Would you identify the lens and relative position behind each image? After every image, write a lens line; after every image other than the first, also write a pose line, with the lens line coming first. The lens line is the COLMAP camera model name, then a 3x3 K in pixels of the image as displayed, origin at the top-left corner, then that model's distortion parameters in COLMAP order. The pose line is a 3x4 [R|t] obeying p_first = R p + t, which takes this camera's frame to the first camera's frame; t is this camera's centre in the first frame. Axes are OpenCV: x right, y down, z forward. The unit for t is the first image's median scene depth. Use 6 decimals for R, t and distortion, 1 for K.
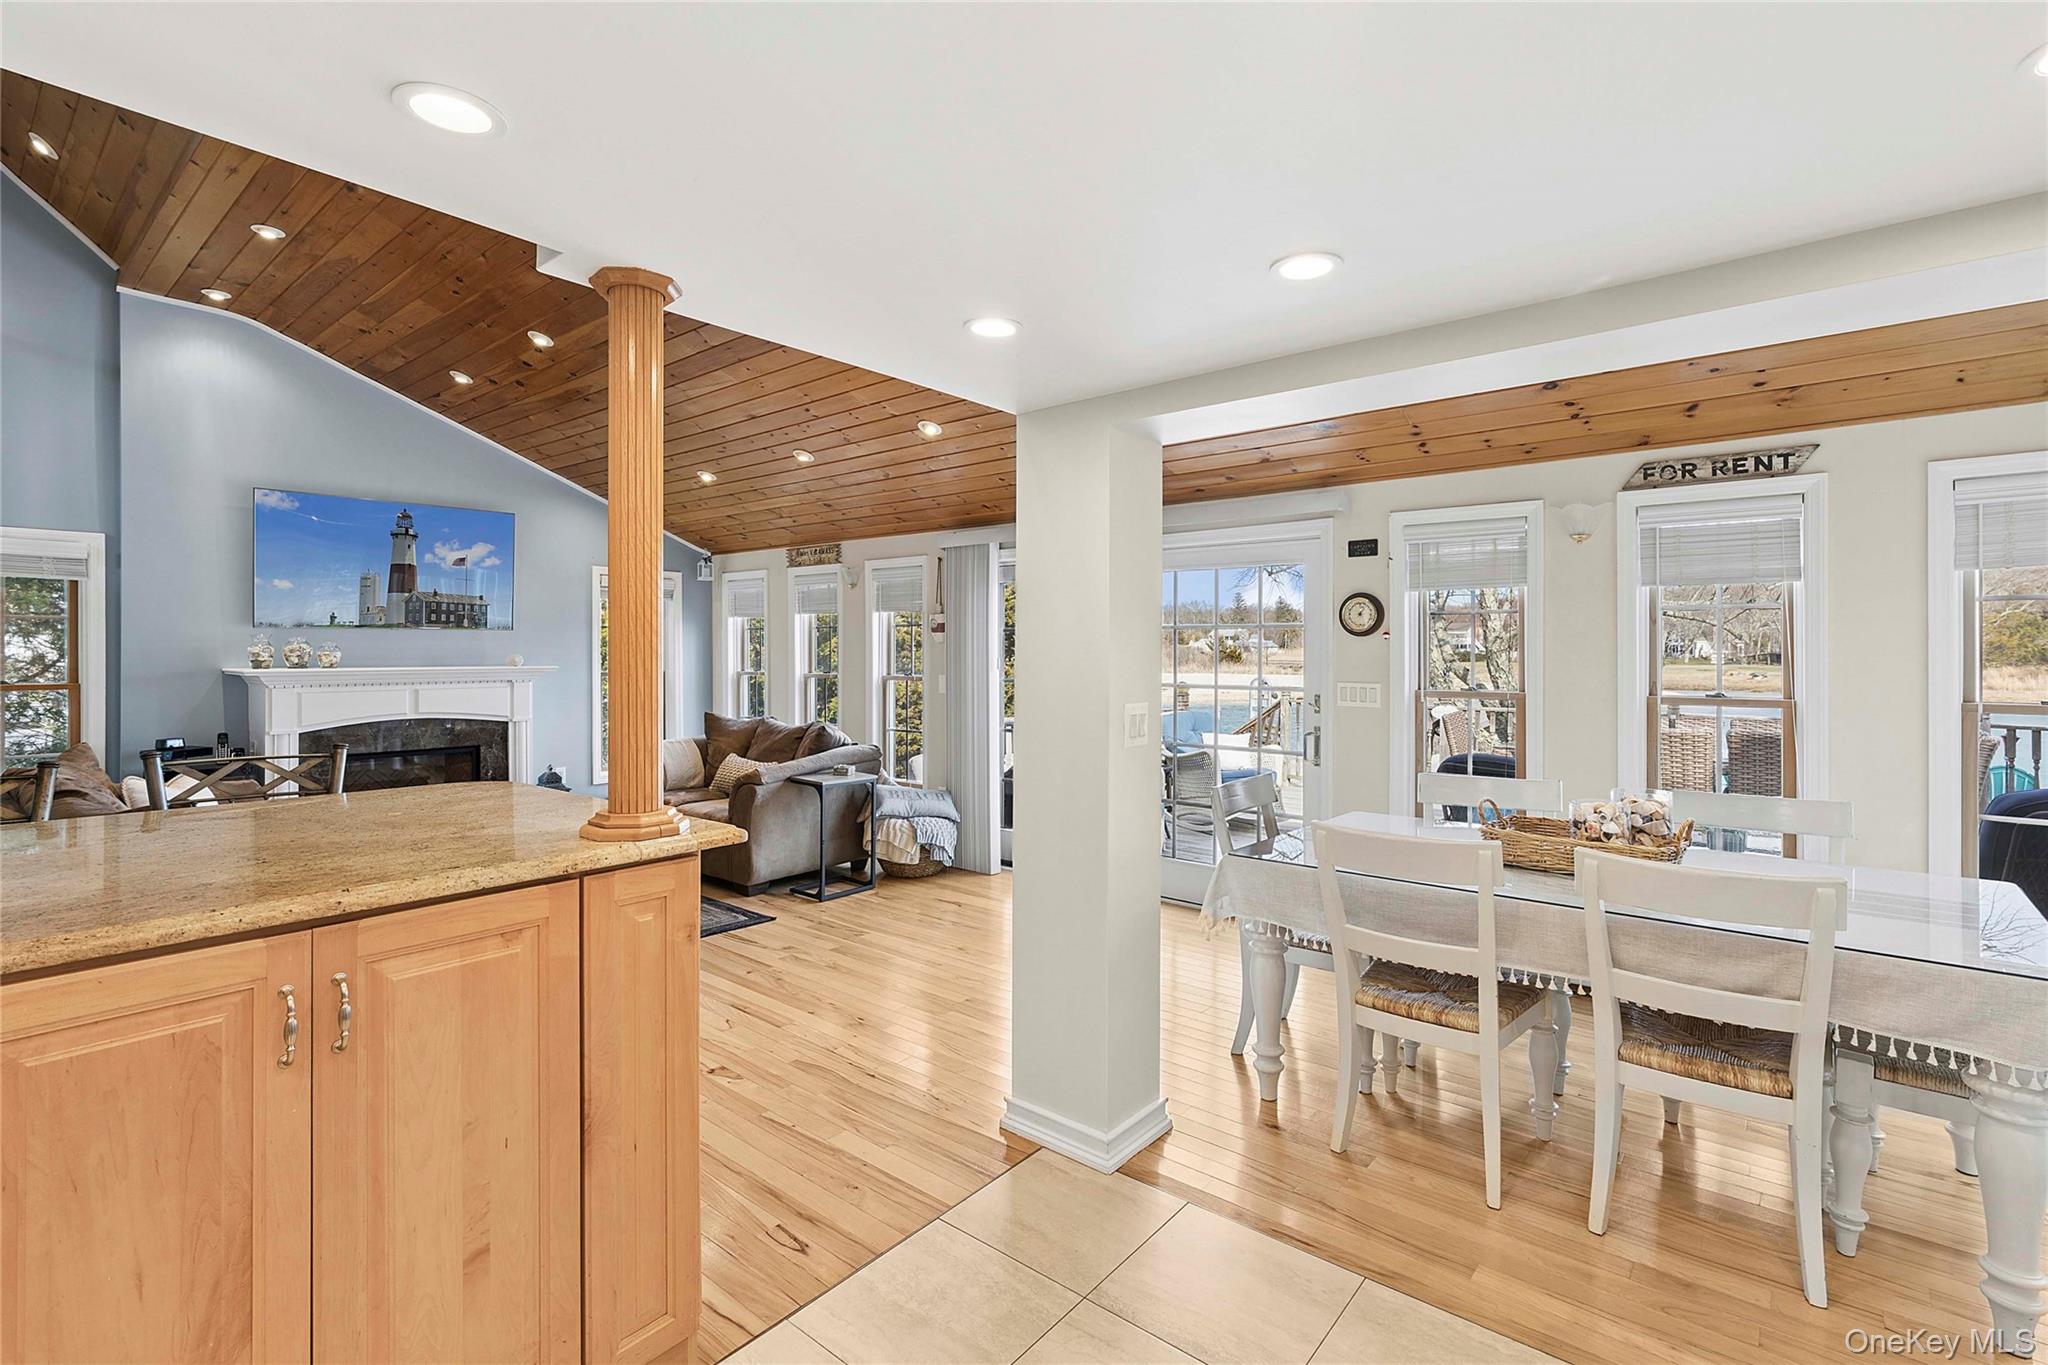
lens RADIAL K [[926.7, 0, 1029.5], [0, 926.7, 654.3], [0, 0, 1]] dist [-0.010334, 0.004972]
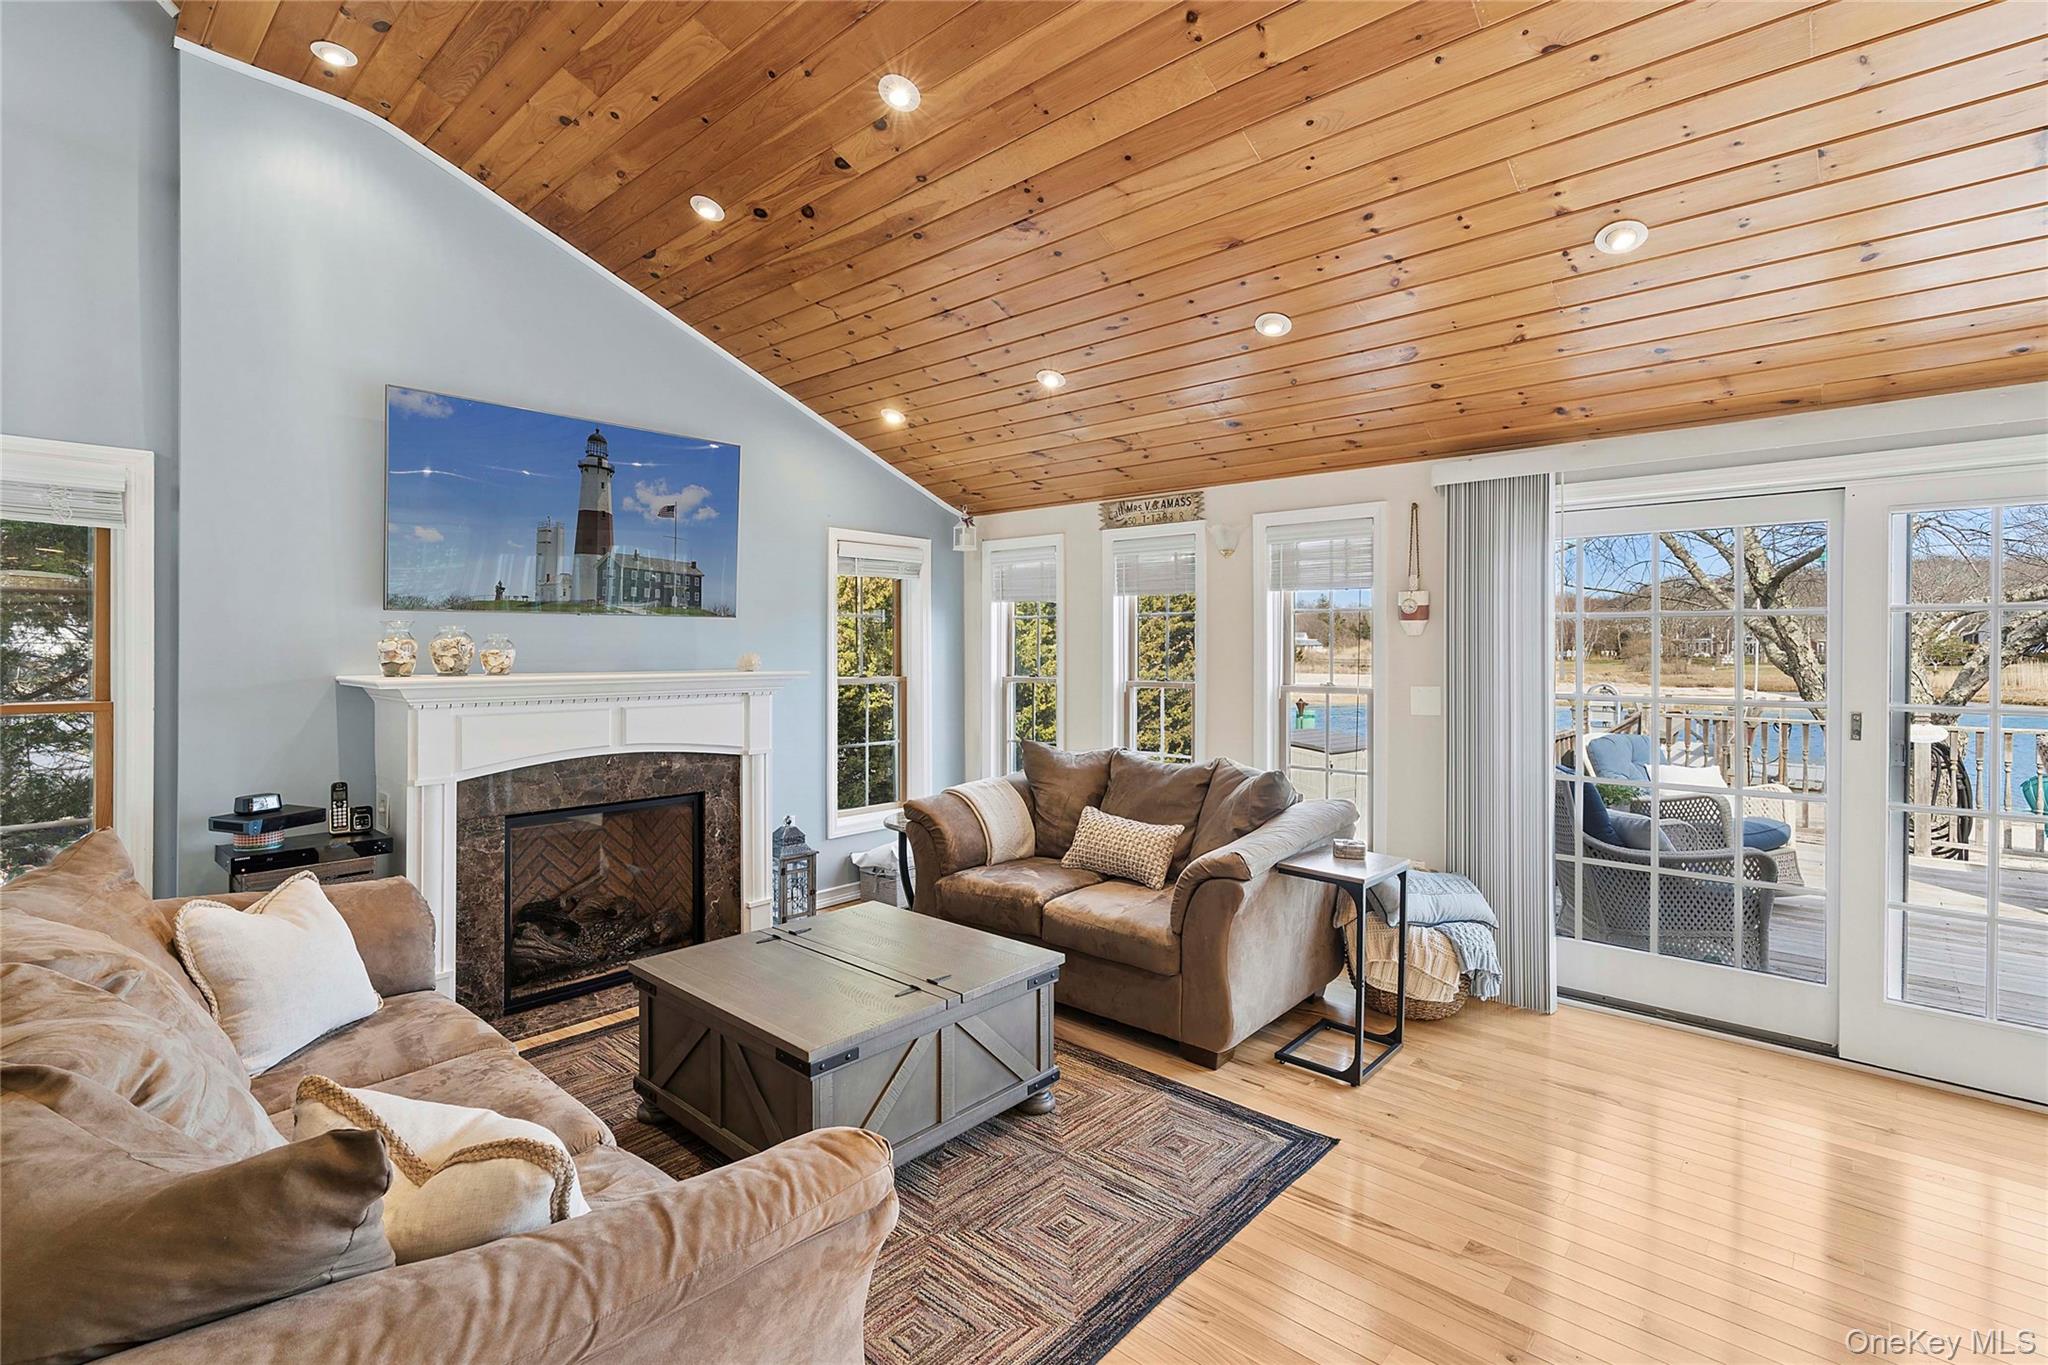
lens RADIAL K [[926.7, 0, 1022.7], [0, 926.7, 649.6], [0, 0, 1]] dist [-0.010334, 0.004972]
pose [[0.999132, 0.001870, -0.041604, -0.402364], [-0.001987, 0.999994, -0.002758, -0.001506], [0.041599, 0.002838, 0.999130, 0.413294]]
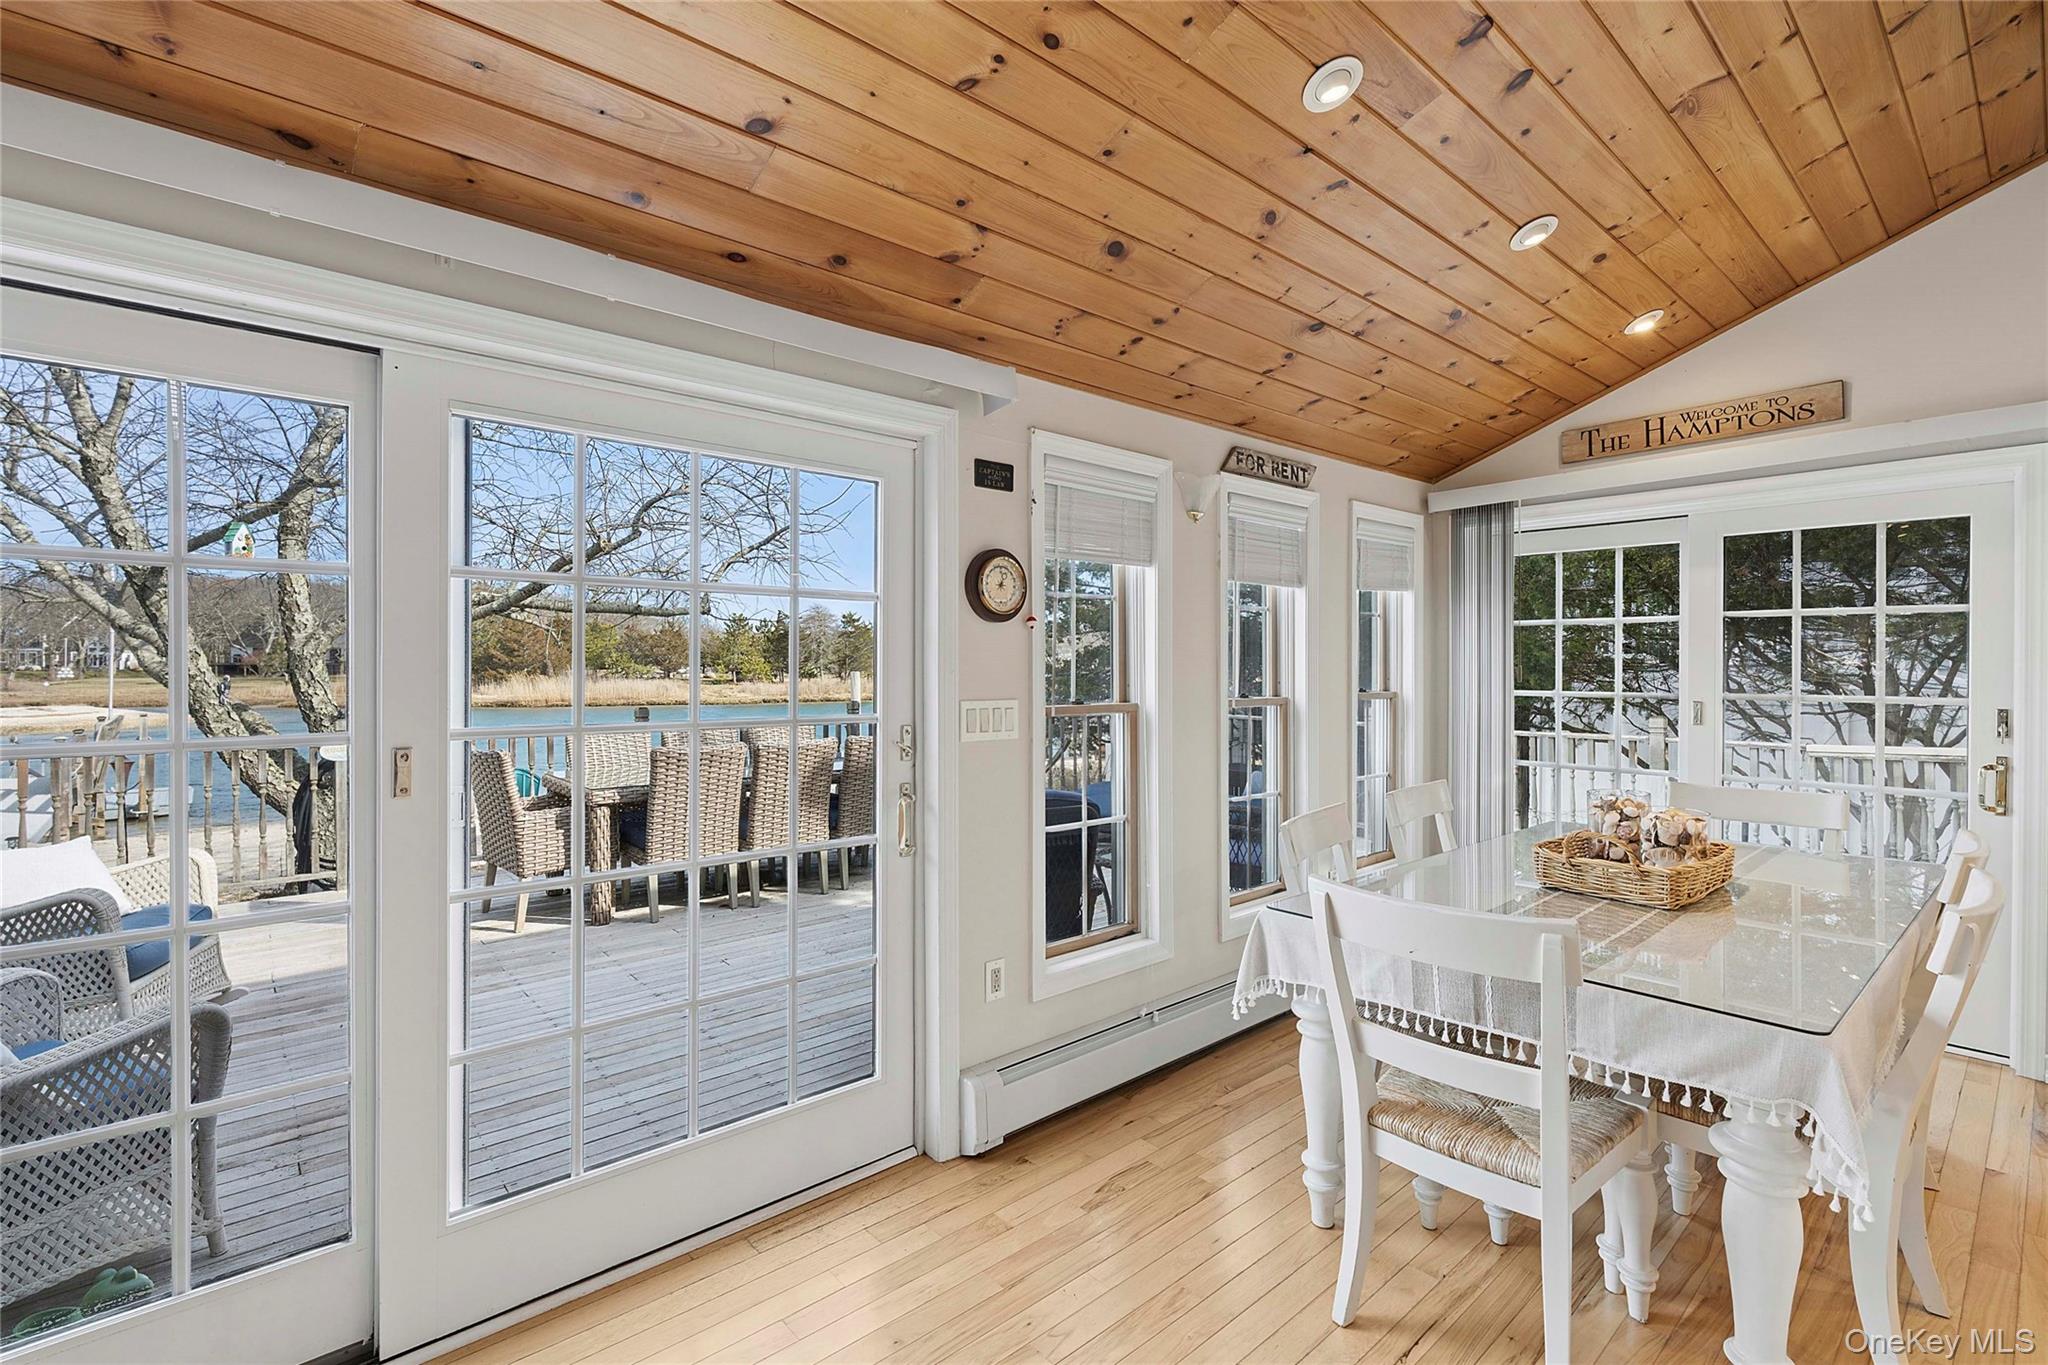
lens RADIAL K [[926.7, 0, 1023.0], [0, 926.7, 671.1], [0, 0, 1]] dist [-0.010334, 0.004972]
pose [[0.154221, -0.007898, 0.988005, -0.193815], [0.002126, 0.999968, 0.007662, 0.006421], [-0.988034, 0.000919, 0.154233, 0.746387]]
